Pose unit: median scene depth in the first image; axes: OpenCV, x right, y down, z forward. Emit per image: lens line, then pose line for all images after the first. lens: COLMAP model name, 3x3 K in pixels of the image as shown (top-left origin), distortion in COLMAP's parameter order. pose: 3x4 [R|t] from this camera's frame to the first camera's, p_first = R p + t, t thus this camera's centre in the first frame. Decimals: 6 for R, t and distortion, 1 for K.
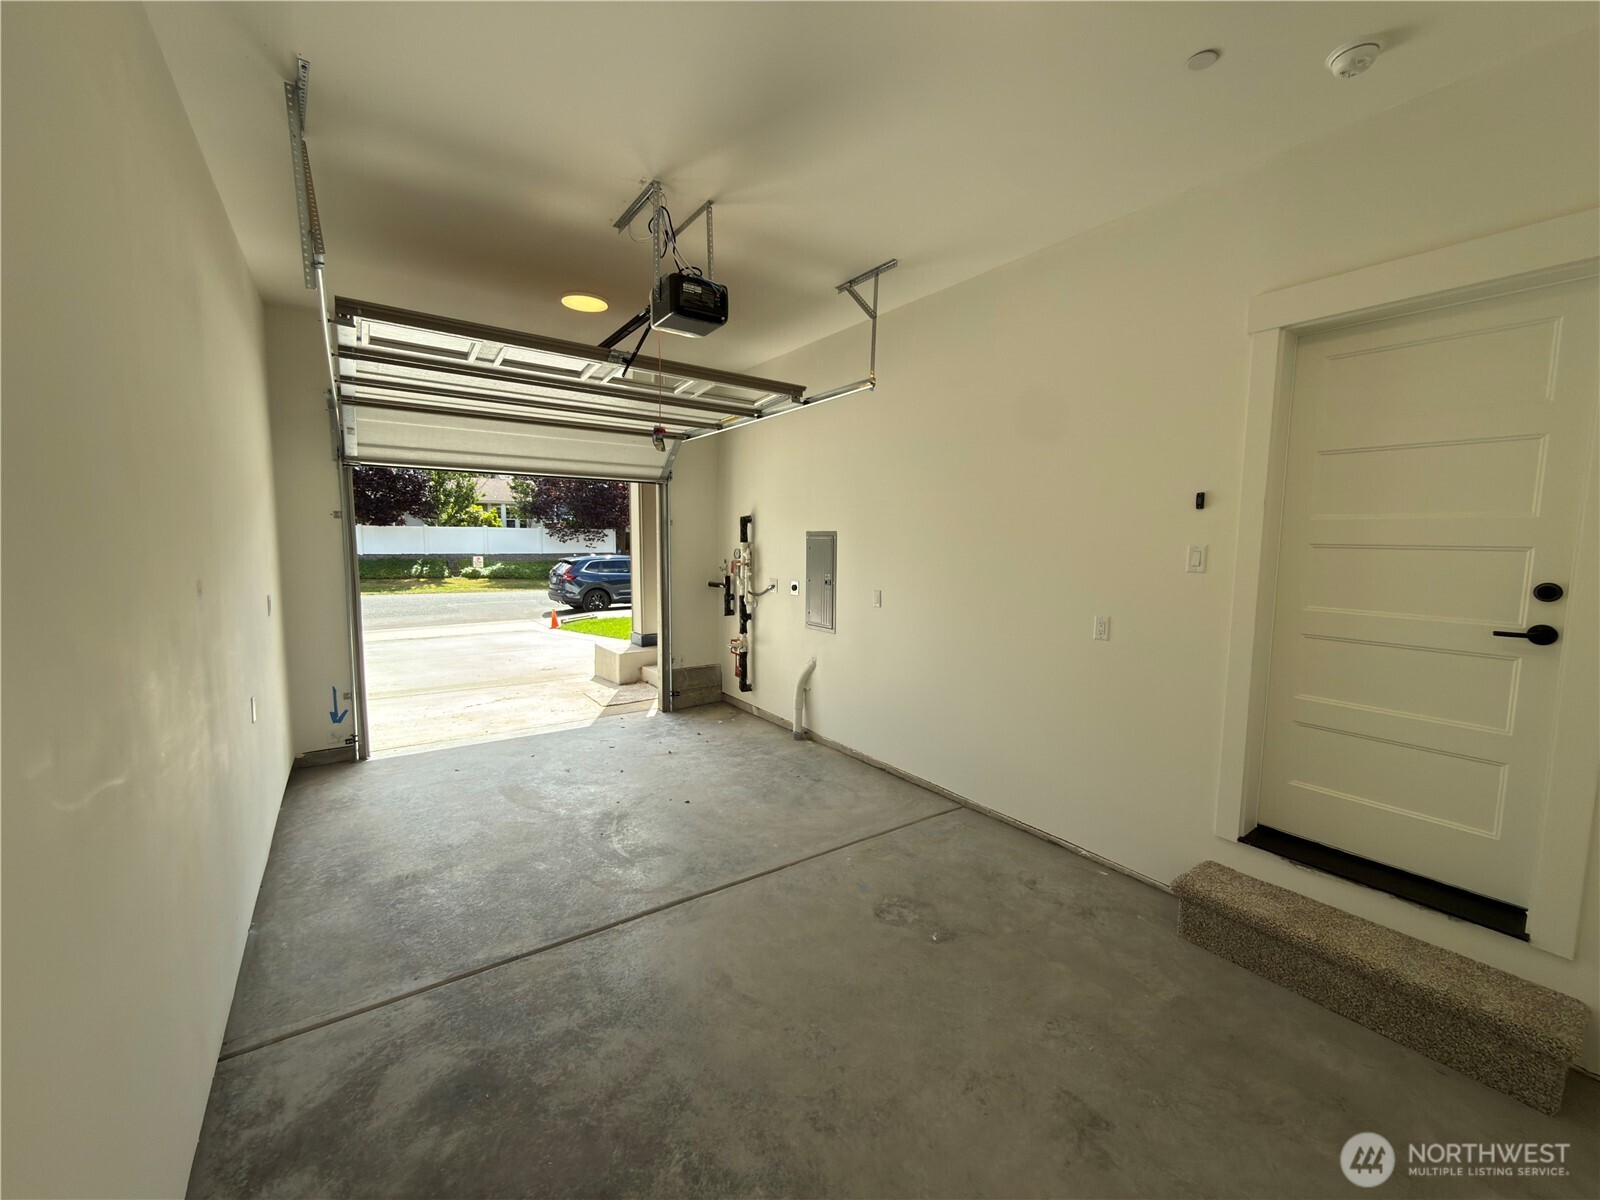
lens RADIAL K [[641.6, 0, 800.0], [0, 641.6, 600.0], [0, 0, 1]] dist [-0.002260, -0.000116]
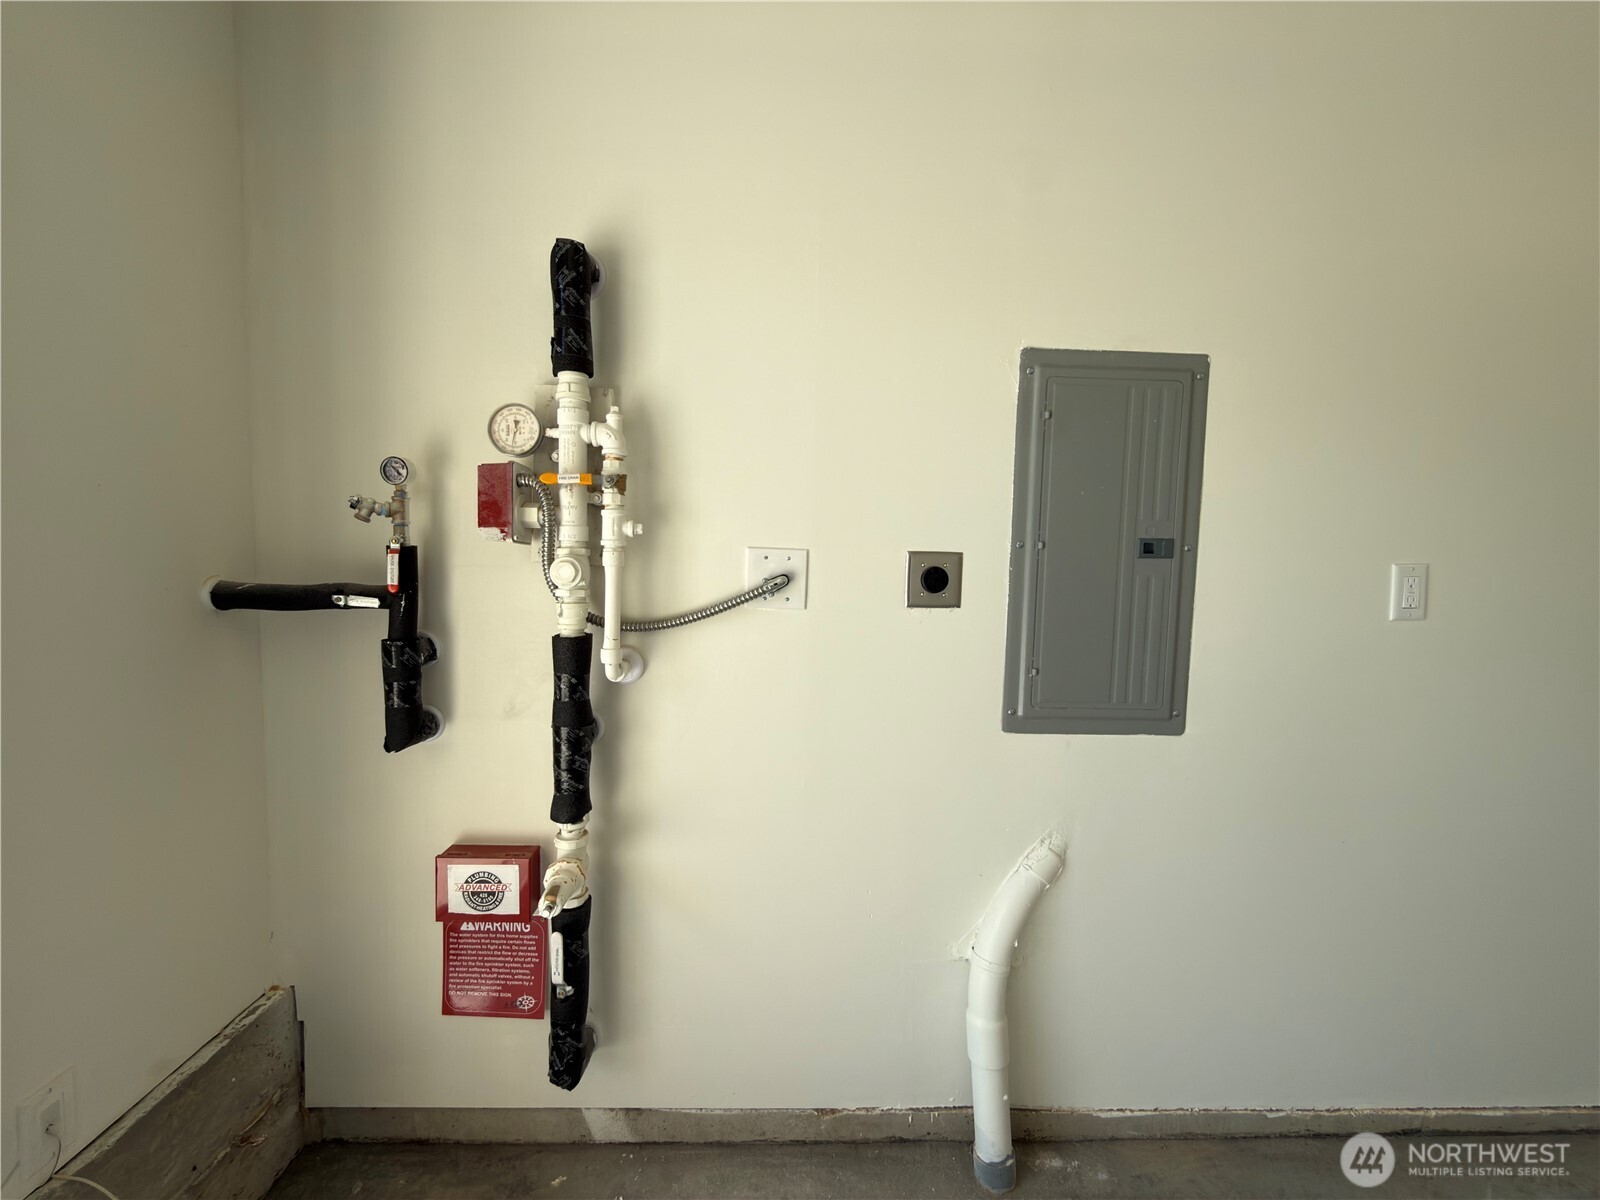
lens RADIAL K [[641.6, 0, 800.0], [0, 641.6, 600.0], [0, 0, 1]] dist [-0.002260, -0.000116]
pose [[0.547905, -0.053306, 0.834841, -0.267666], [0.065642, 0.997630, 0.020620, -0.021734], [-0.833961, 0.043502, 0.550105, 1.002649]]
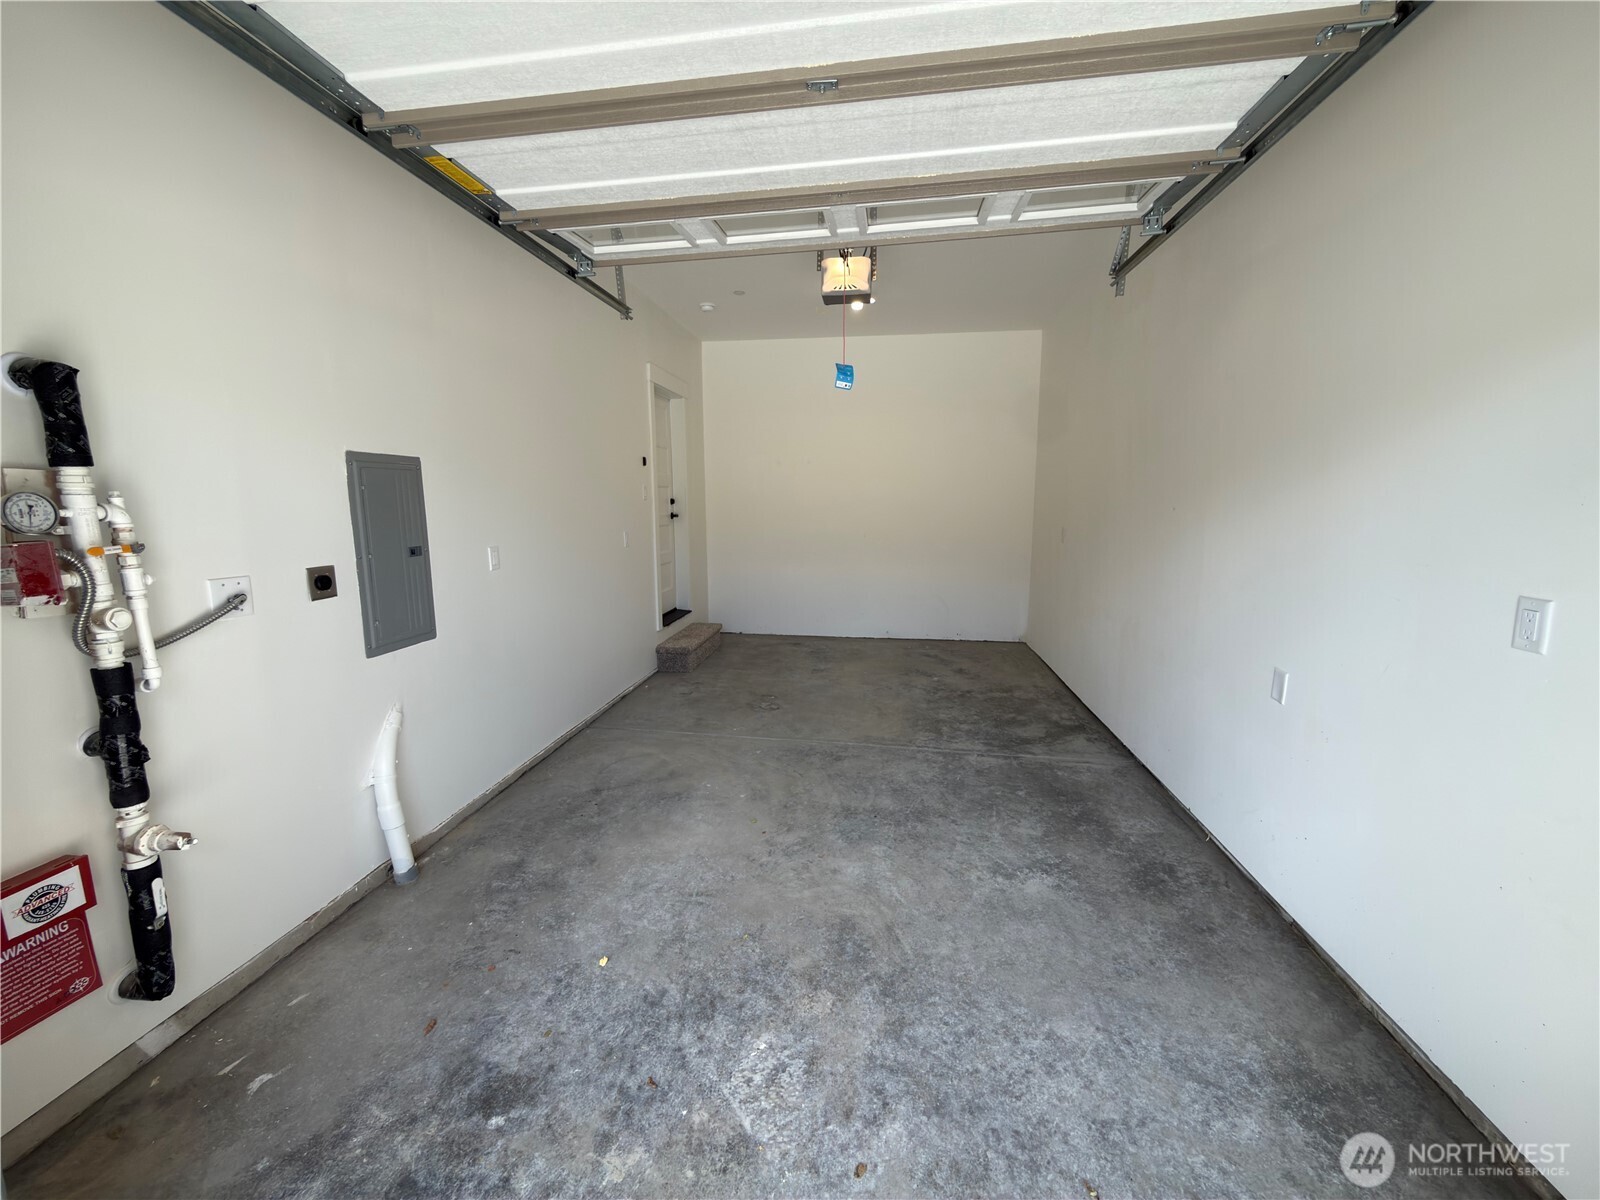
lens RADIAL K [[636.0, 0, 798.3], [0, 636.0, 606.0], [0, 0, 1]] dist [-0.003079, -0.000310]
pose [[-0.731149, -0.119157, 0.671731, -0.577229], [0.064152, 0.968257, 0.241584, -0.094064], [-0.679195, 0.219726, -0.700296, 1.196047]]
